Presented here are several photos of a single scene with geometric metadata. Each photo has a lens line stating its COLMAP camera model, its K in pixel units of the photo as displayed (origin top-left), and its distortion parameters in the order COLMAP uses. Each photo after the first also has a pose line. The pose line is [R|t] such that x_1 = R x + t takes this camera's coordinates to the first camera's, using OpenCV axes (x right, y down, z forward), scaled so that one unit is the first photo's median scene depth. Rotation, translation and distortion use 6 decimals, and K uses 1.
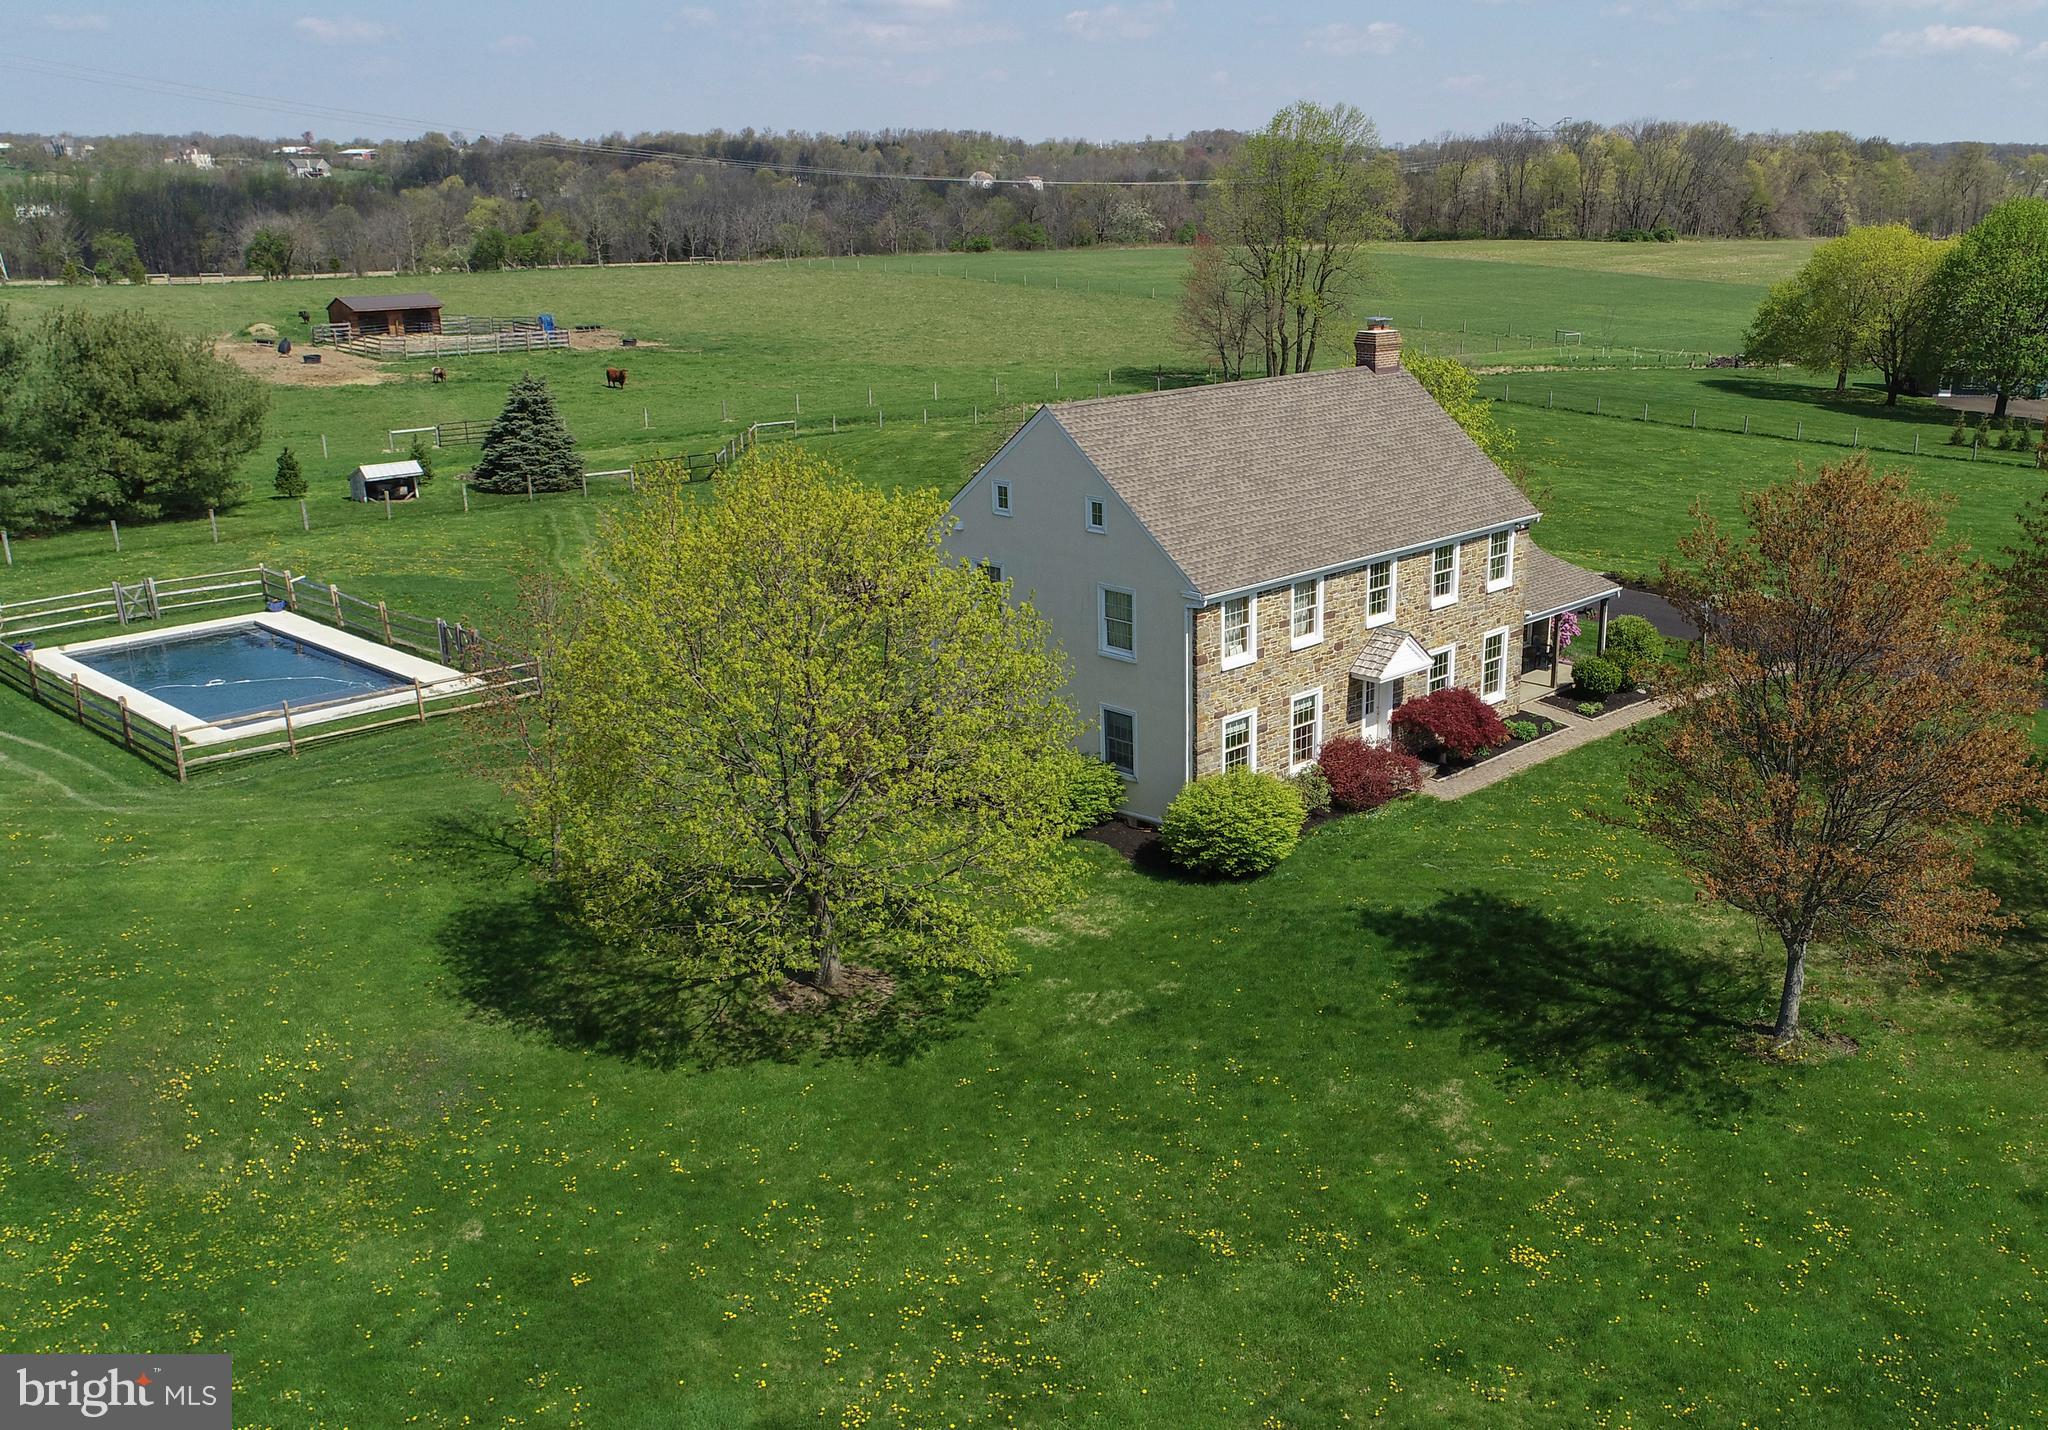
lens RADIAL K [[1848.8, 0, 1213.4], [0, 1848.8, 742.4], [0, 0, 1]] dist [0.002609, 0.009633]
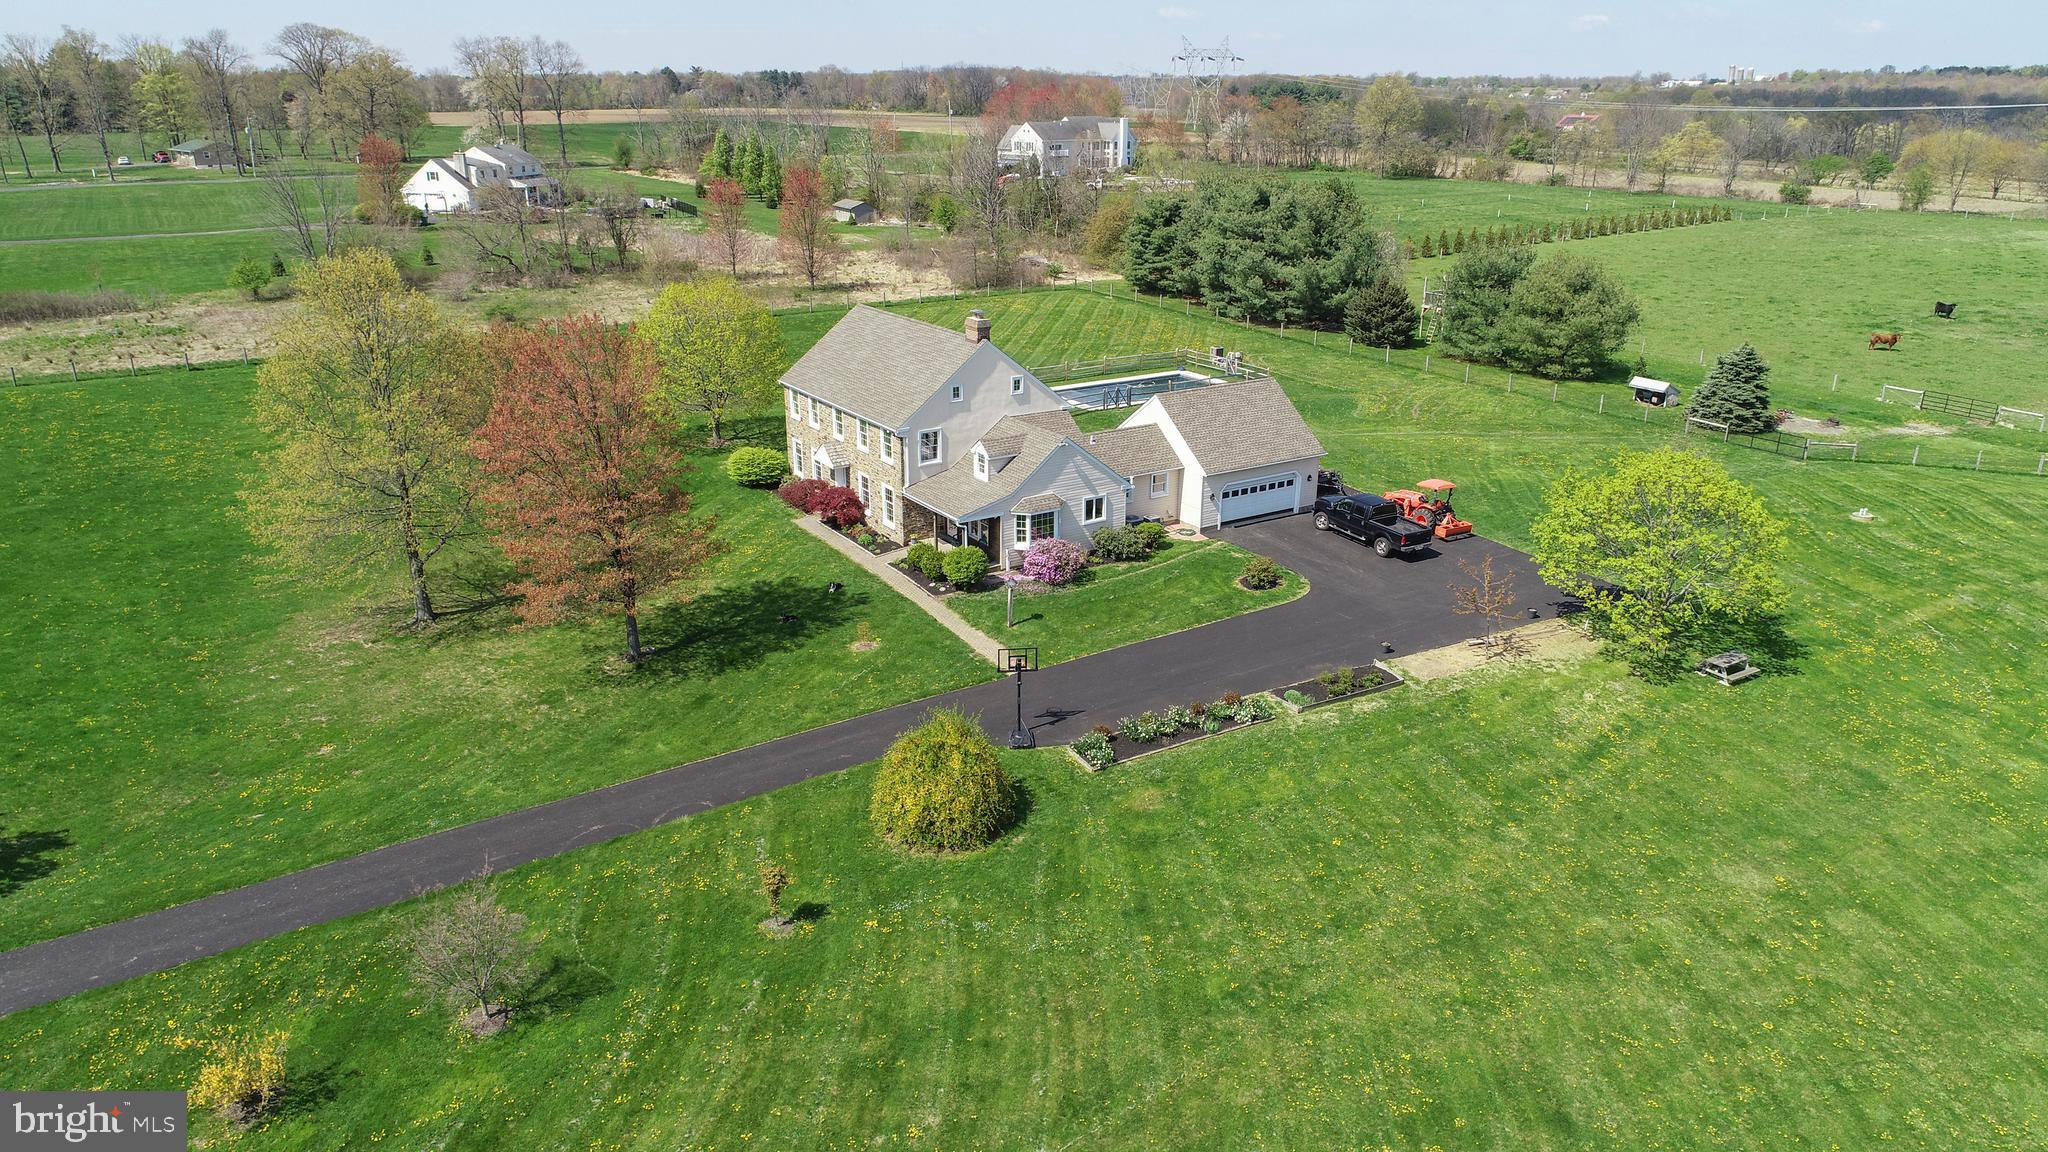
lens RADIAL K [[1370.8, 0, 1024.0], [0, 1370.8, 576.0], [0, 0, 1]] dist [-0.000991, -0.004351]
pose [[-0.279032, 0.319001, -0.905748, 1.361212], [-0.288647, 0.871730, 0.395942, -0.554295], [0.915873, 0.371922, -0.151162, 1.388885]]
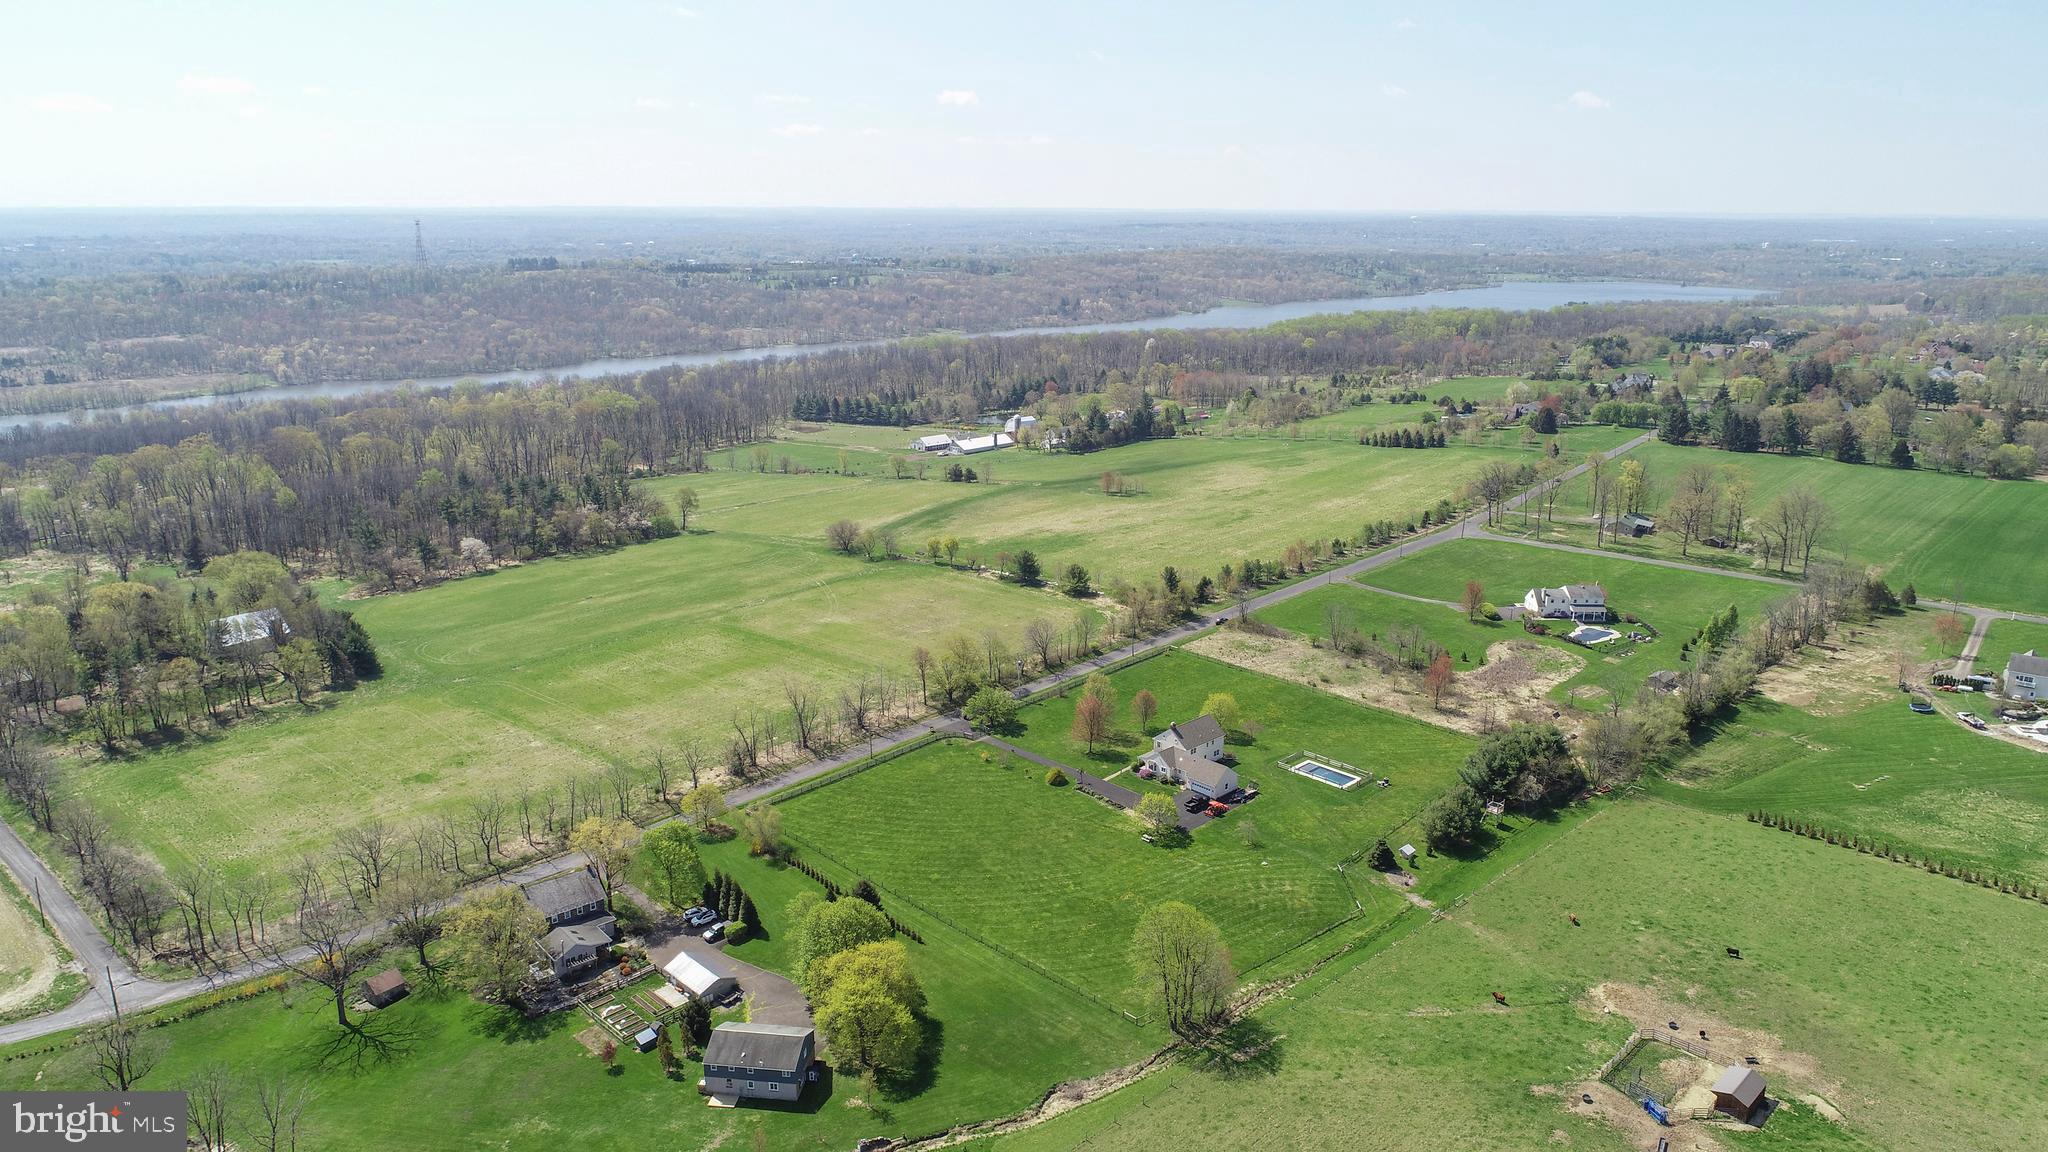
lens RADIAL K [[1370.8, 0, 1024.0], [0, 1370.8, 576.0], [0, 0, 1]] dist [-0.000991, -0.004351]
pose [[-0.997373, -0.032527, 0.064717, 0.385607], [0.007870, 0.839541, 0.543240, -4.189143], [-0.072002, 0.542322, -0.837080, 5.951972]]
